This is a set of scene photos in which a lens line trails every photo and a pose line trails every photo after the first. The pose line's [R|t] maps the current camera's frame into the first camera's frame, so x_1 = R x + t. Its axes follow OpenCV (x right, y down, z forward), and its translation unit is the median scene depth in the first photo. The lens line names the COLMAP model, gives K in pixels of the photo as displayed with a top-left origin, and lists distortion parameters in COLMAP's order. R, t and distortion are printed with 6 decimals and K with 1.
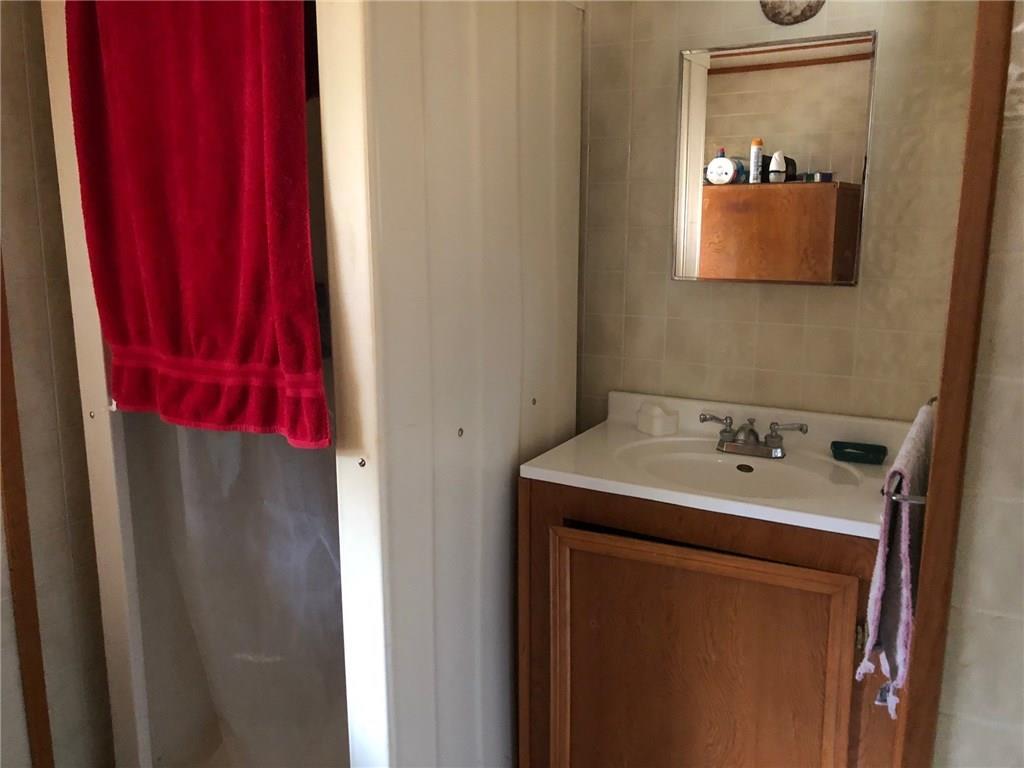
lens RADIAL K [[821.7, 0, 512.0], [0, 821.7, 384.0], [0, 0, 1]] dist [0.087132, 0.000798]
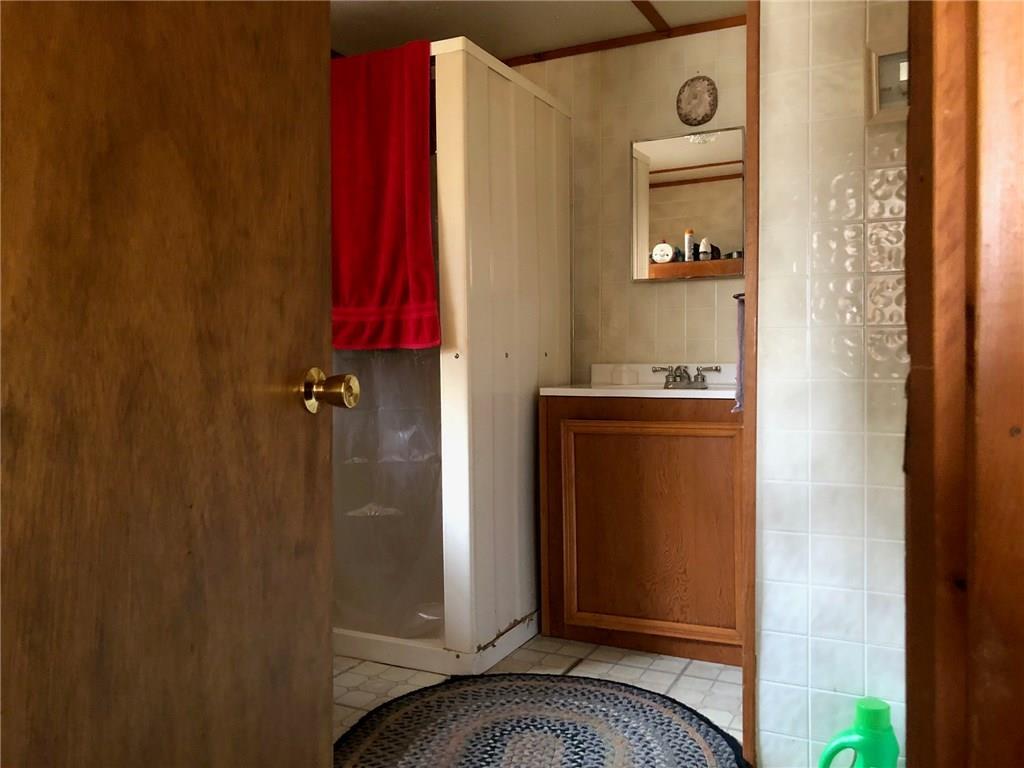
lens RADIAL K [[851.1, 0, 512.0], [0, 851.1, 384.0], [0, 0, 1]] dist [0.276317, -0.000087]
pose [[0.998413, -0.007233, 0.055854, -0.127657], [0.017126, 0.983746, -0.178749, 0.362929], [-0.053653, 0.179422, 0.982308, -0.571694]]
